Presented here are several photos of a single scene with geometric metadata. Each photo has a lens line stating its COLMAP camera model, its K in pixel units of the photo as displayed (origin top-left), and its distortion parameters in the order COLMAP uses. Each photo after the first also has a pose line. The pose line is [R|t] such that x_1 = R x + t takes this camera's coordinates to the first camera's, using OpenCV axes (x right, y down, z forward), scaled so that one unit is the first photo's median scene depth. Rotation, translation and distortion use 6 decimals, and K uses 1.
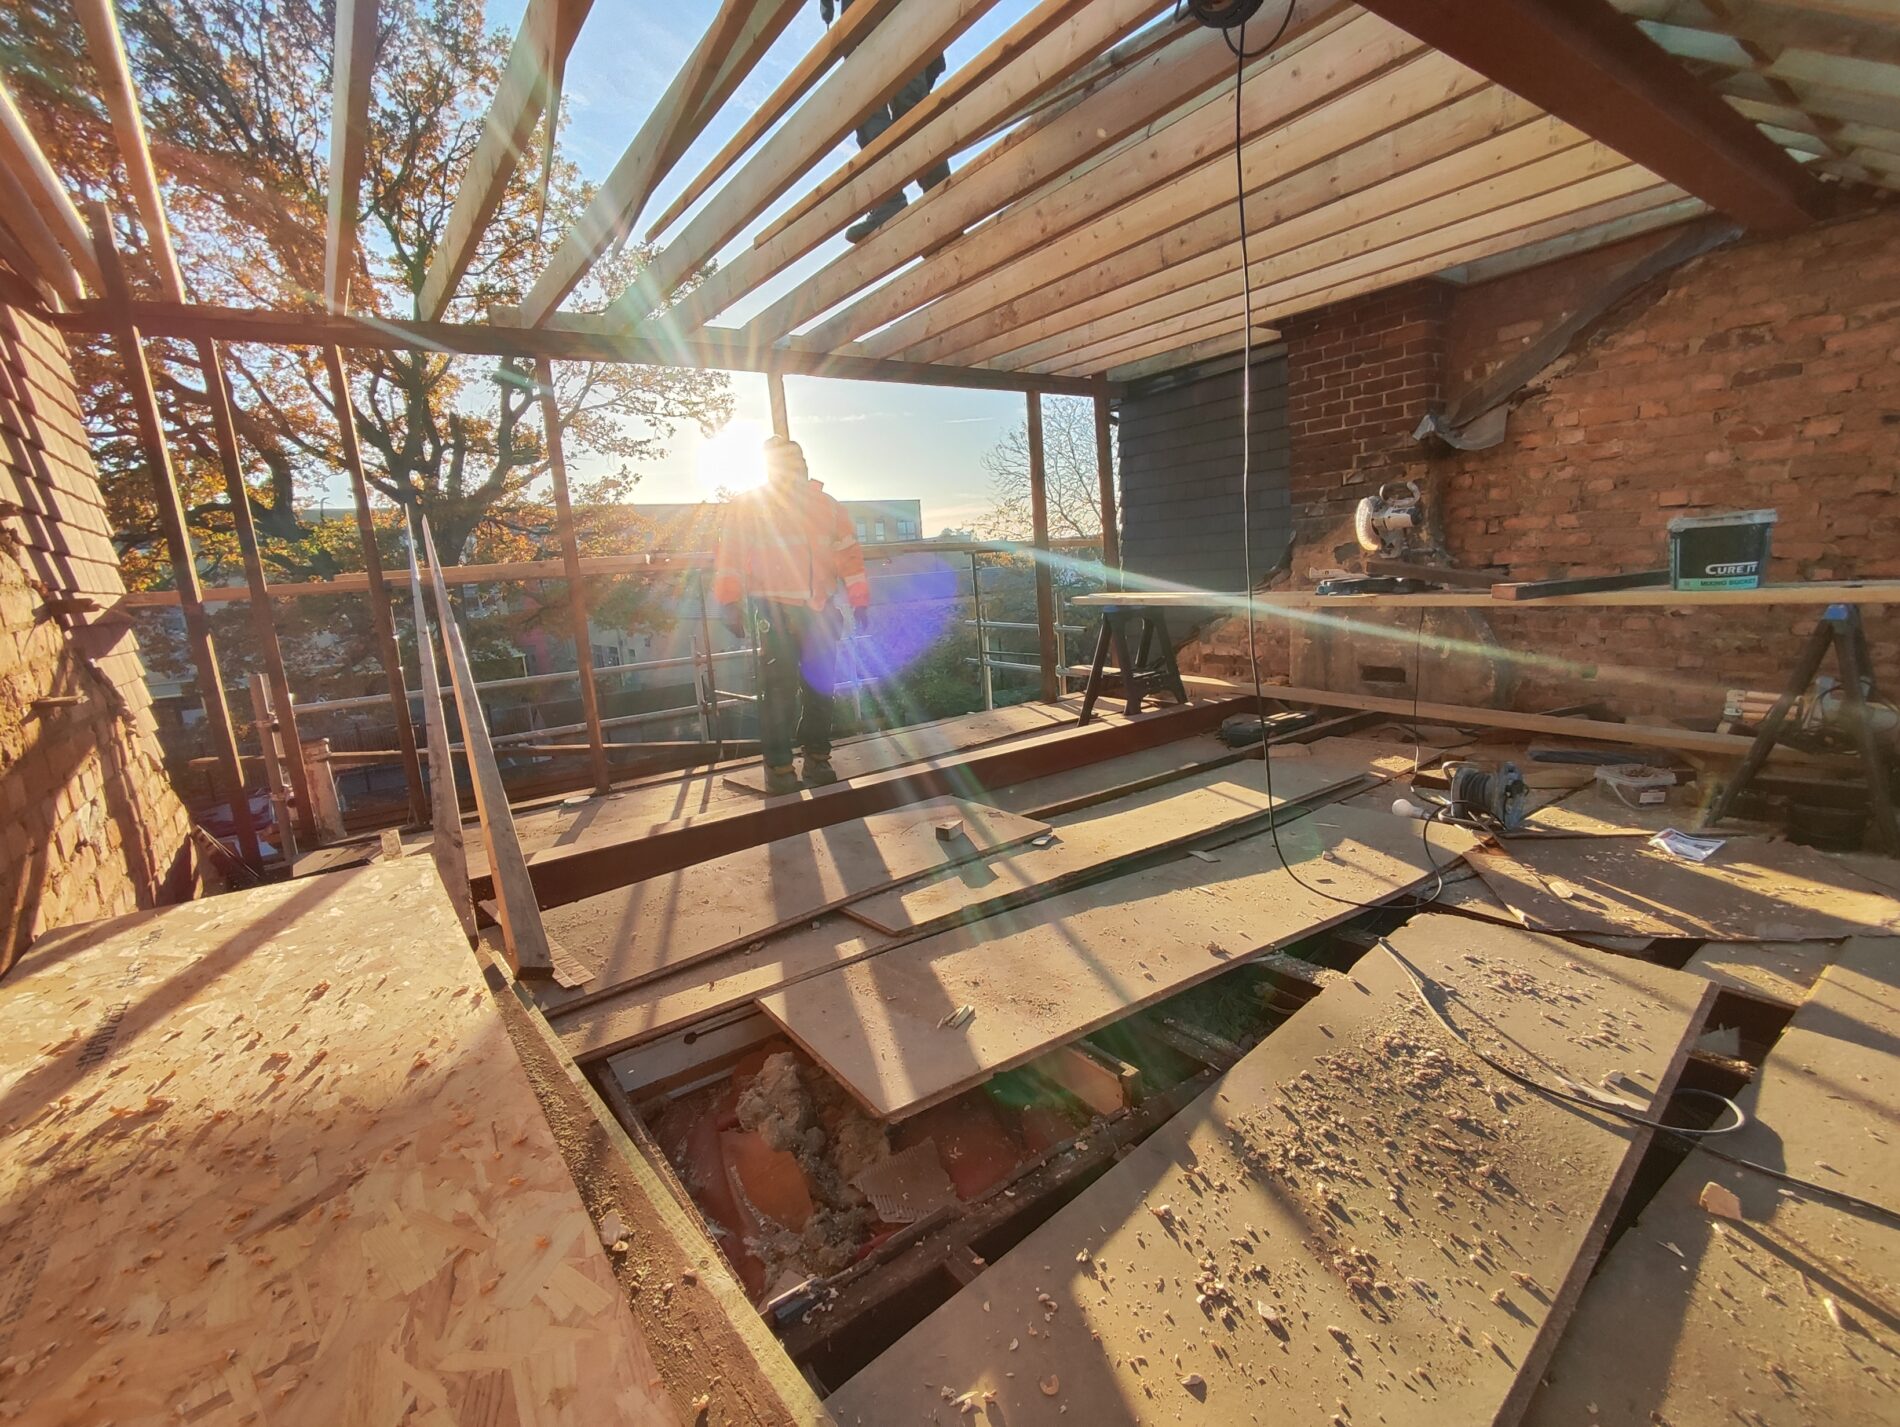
lens RADIAL K [[869.8, 0, 950.6], [0, 869.8, 712.4], [0, 0, 1]] dist [0.012026, 0.000881]
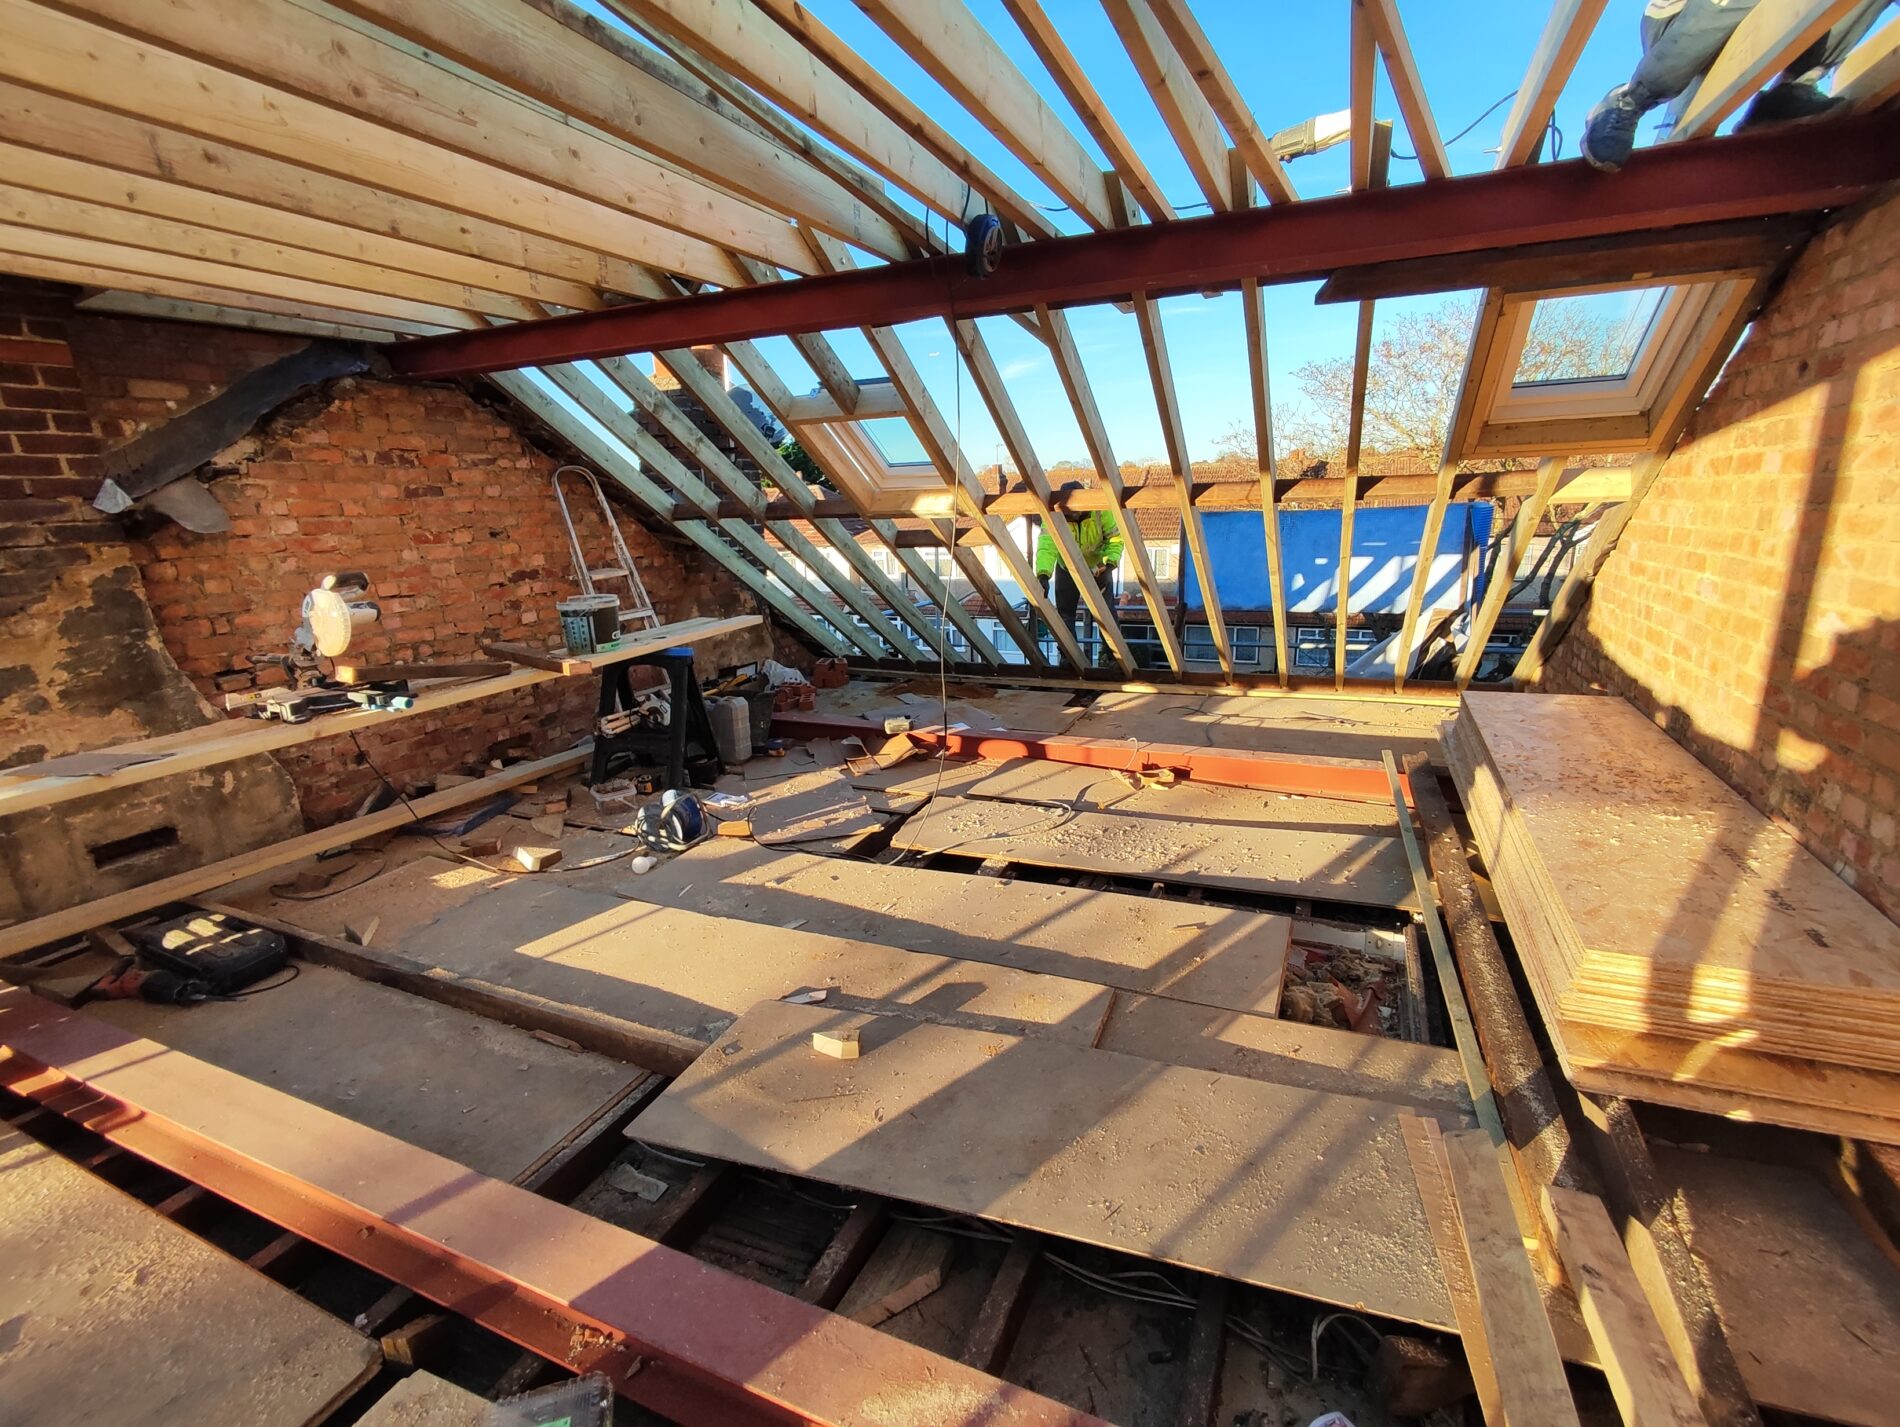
lens RADIAL K [[869.8, 0, 951.4], [0, 869.8, 718.7], [0, 0, 1]] dist [0.012026, 0.000881]
pose [[-0.486472, -0.135884, 0.863065, -0.477859], [0.222343, 0.936054, 0.272701, -0.220746], [-0.844931, 0.324558, -0.425151, 0.867804]]
